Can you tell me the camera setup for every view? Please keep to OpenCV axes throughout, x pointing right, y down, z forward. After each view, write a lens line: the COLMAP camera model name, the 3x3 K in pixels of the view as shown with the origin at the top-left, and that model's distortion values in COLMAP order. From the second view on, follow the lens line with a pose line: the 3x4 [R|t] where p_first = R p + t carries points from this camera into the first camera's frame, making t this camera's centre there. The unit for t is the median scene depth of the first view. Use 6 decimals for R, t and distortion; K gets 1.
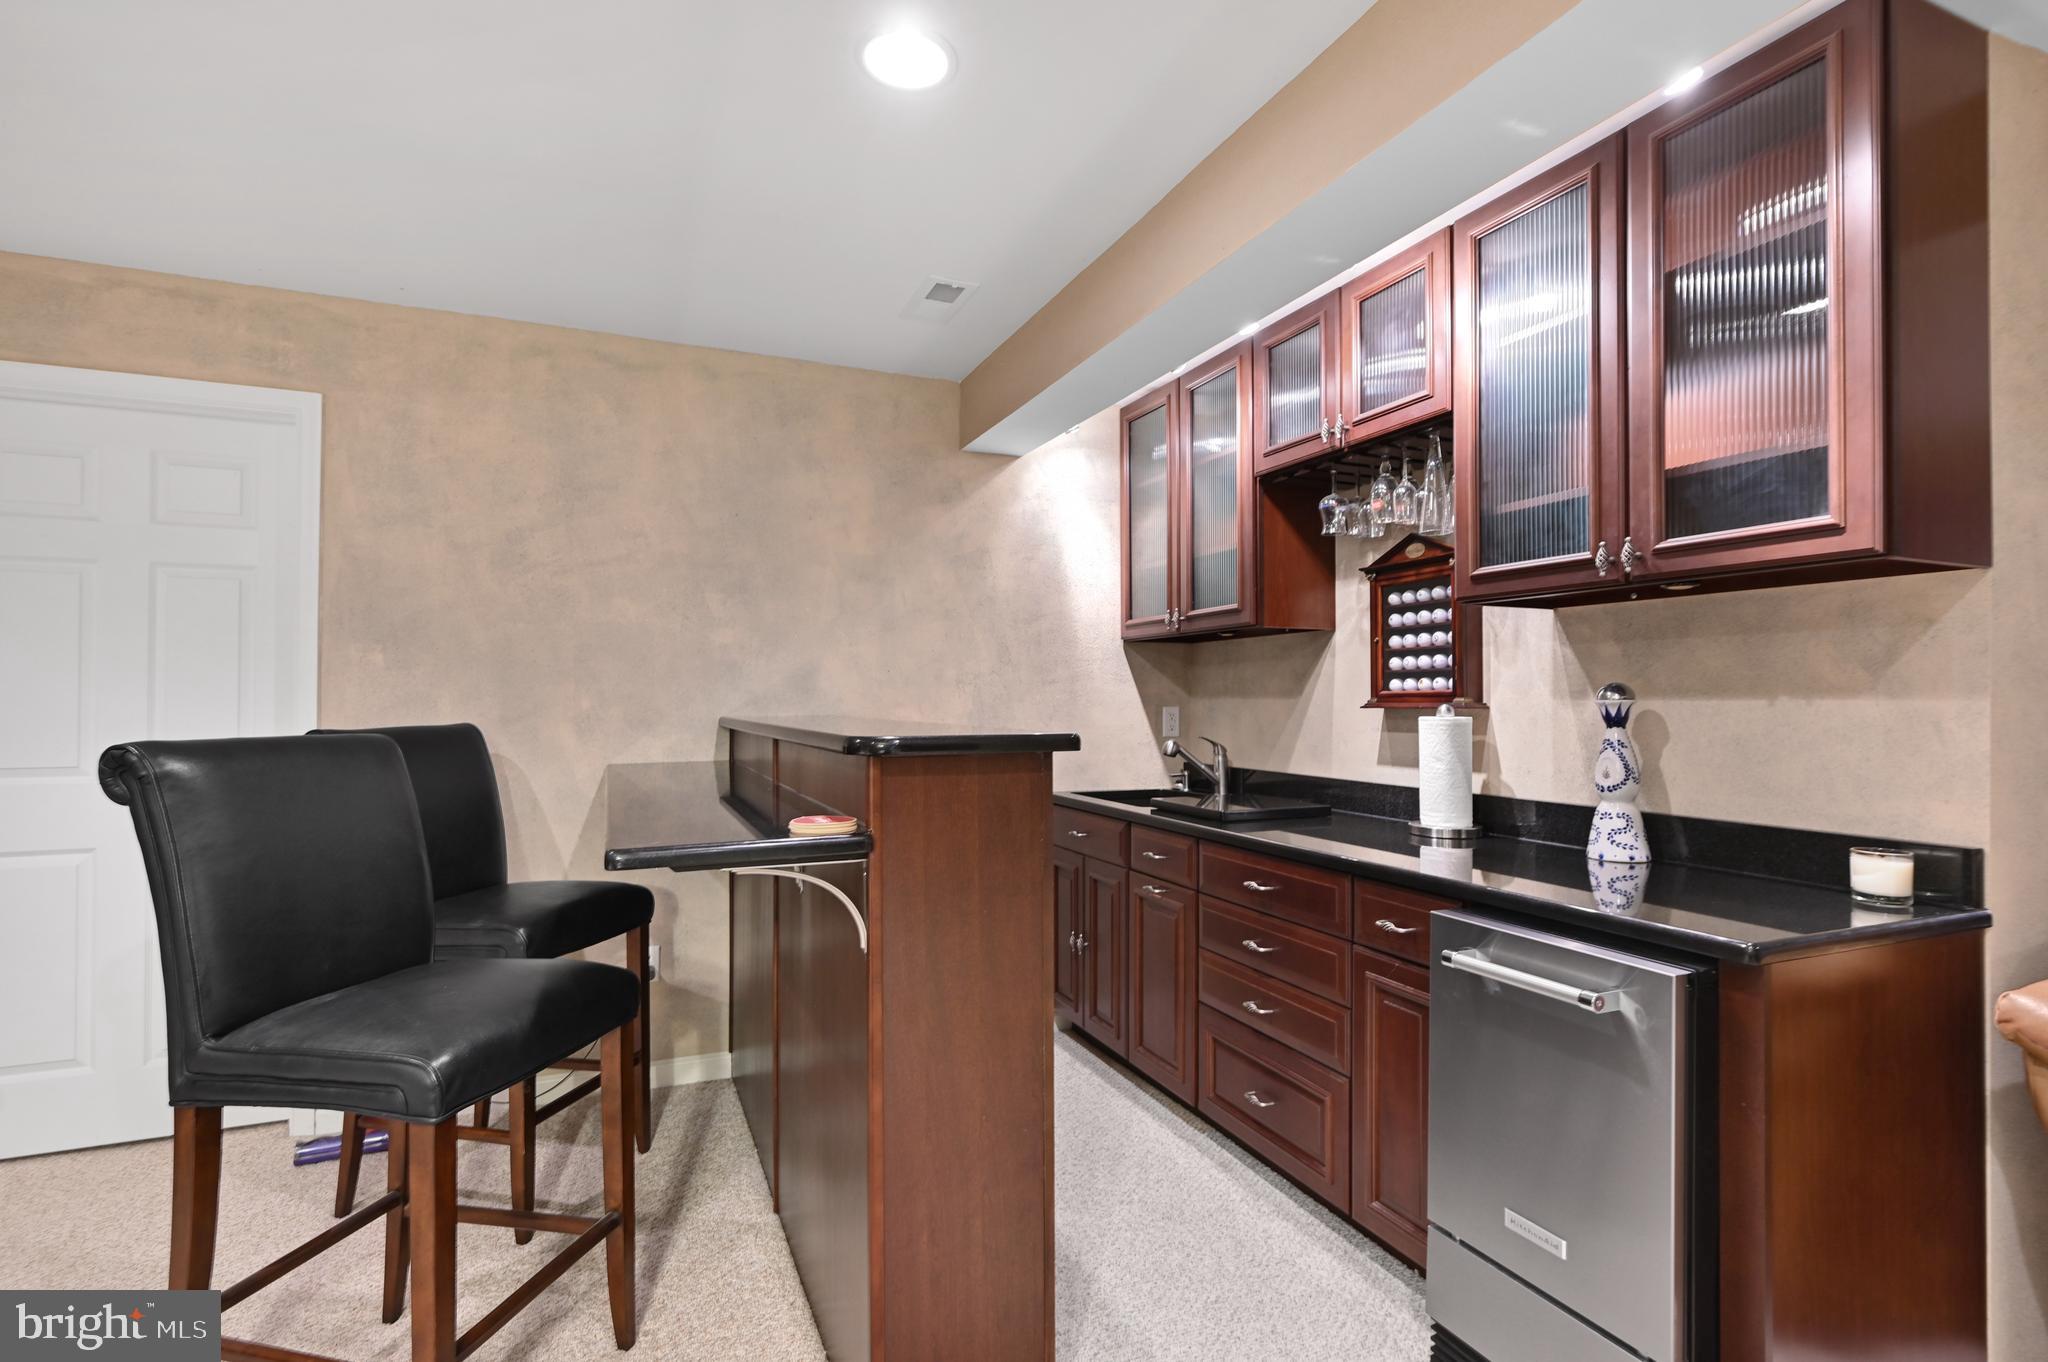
lens RADIAL K [[957.5, 0, 1024.0], [0, 957.5, 681.0], [0, 0, 1]] dist [0.002476, 0.000456]
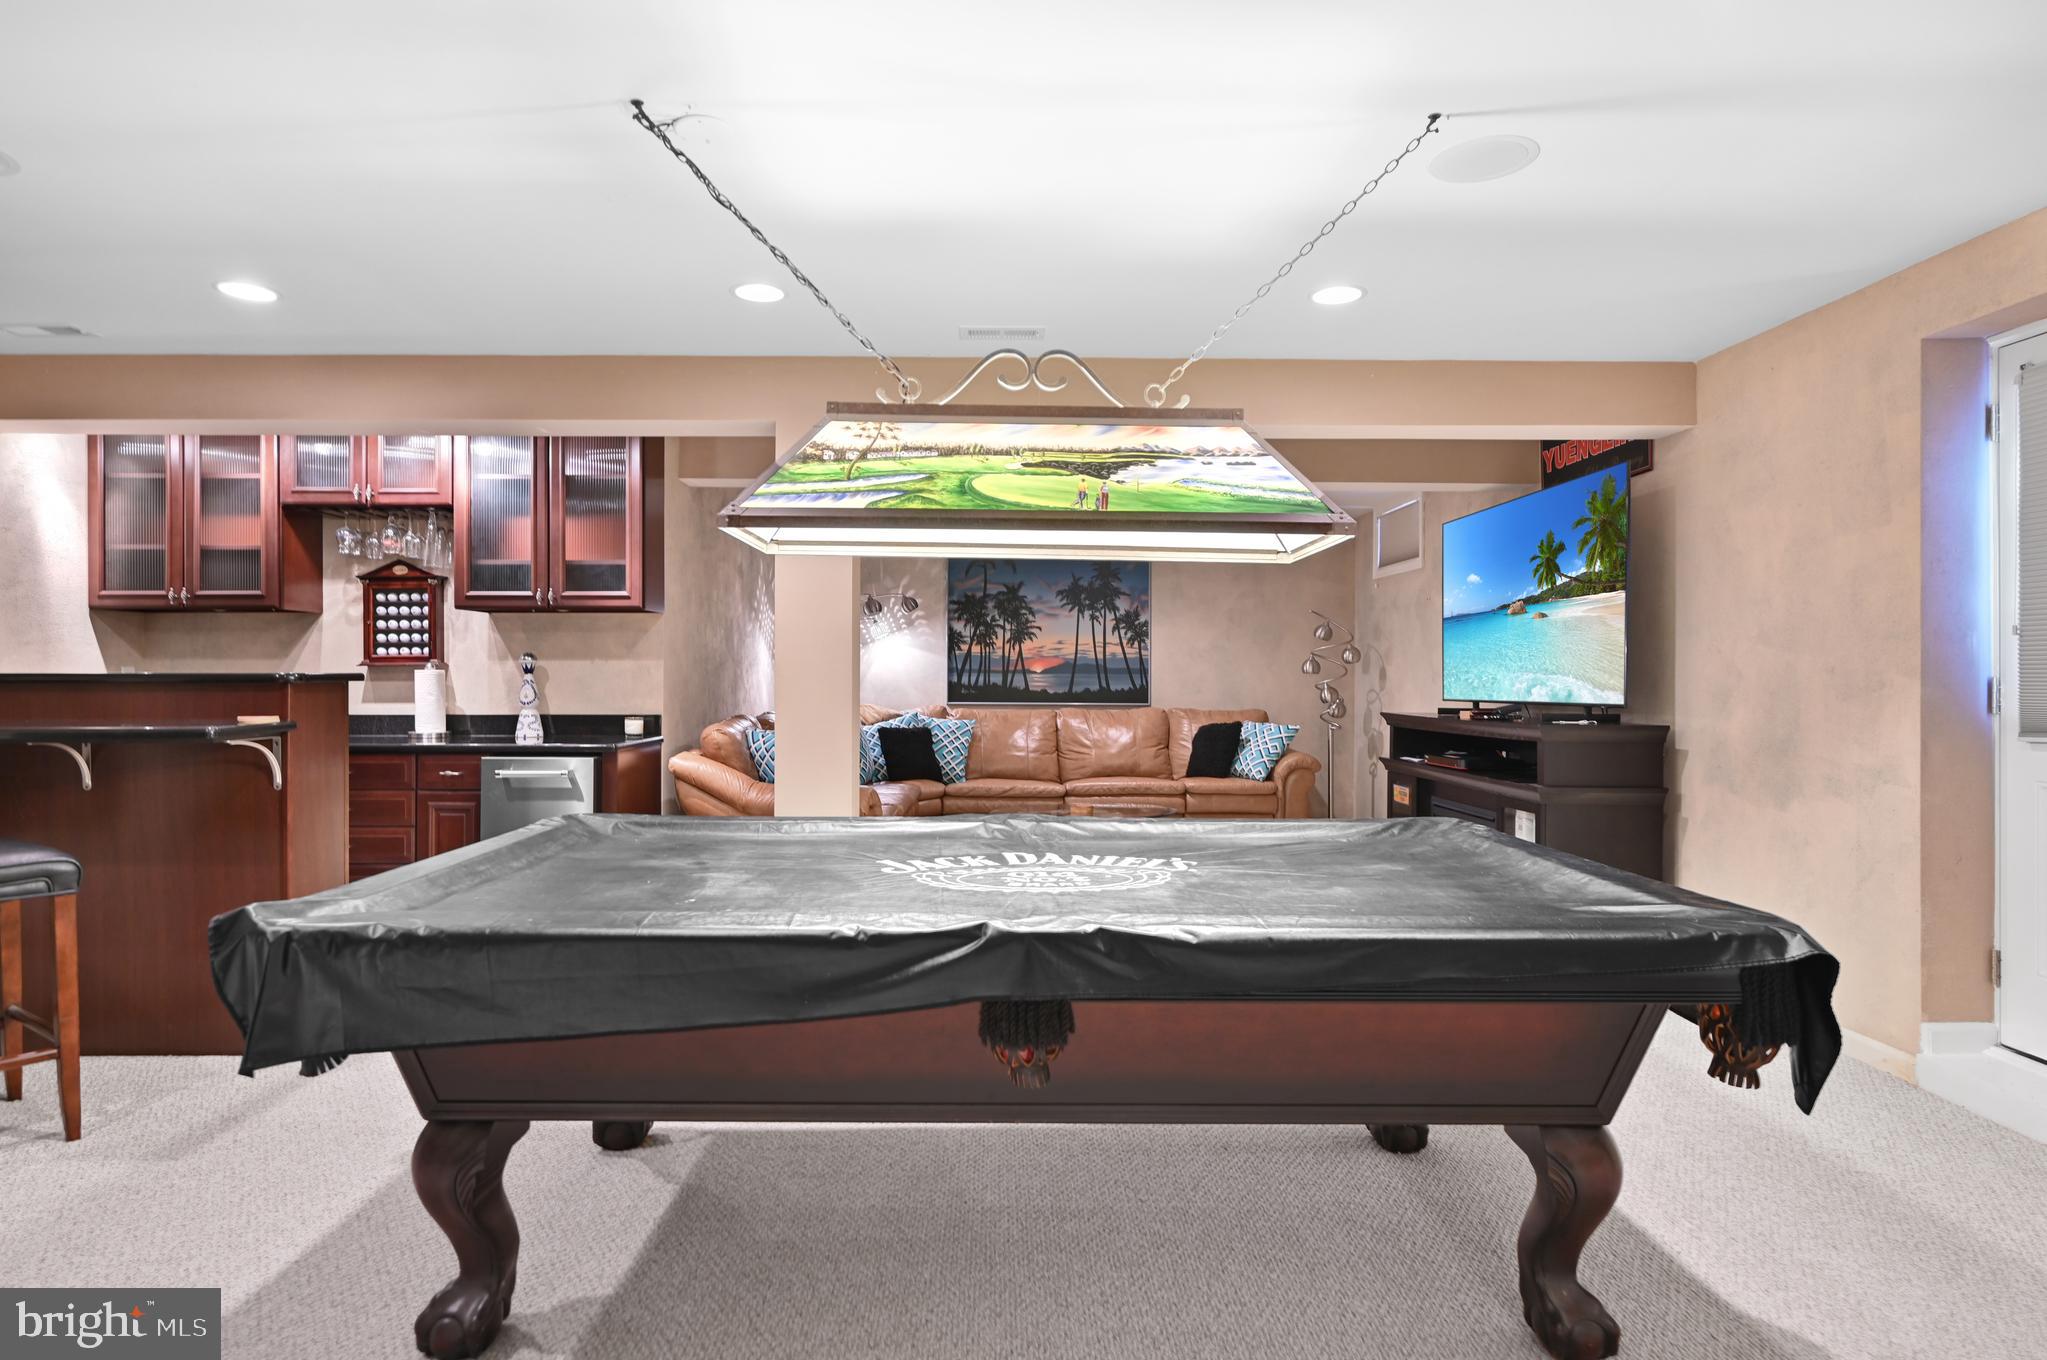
lens RADIAL K [[1089.3, 0, 1023.5], [0, 1089.3, 680.0], [0, 0, 1]] dist [0.001098, 0.000124]
pose [[0.382057, -0.006962, 0.924112, -0.972674], [-0.017136, 0.999746, 0.014617, 0.007531], [-0.923980, -0.021420, 0.381841, -0.751911]]
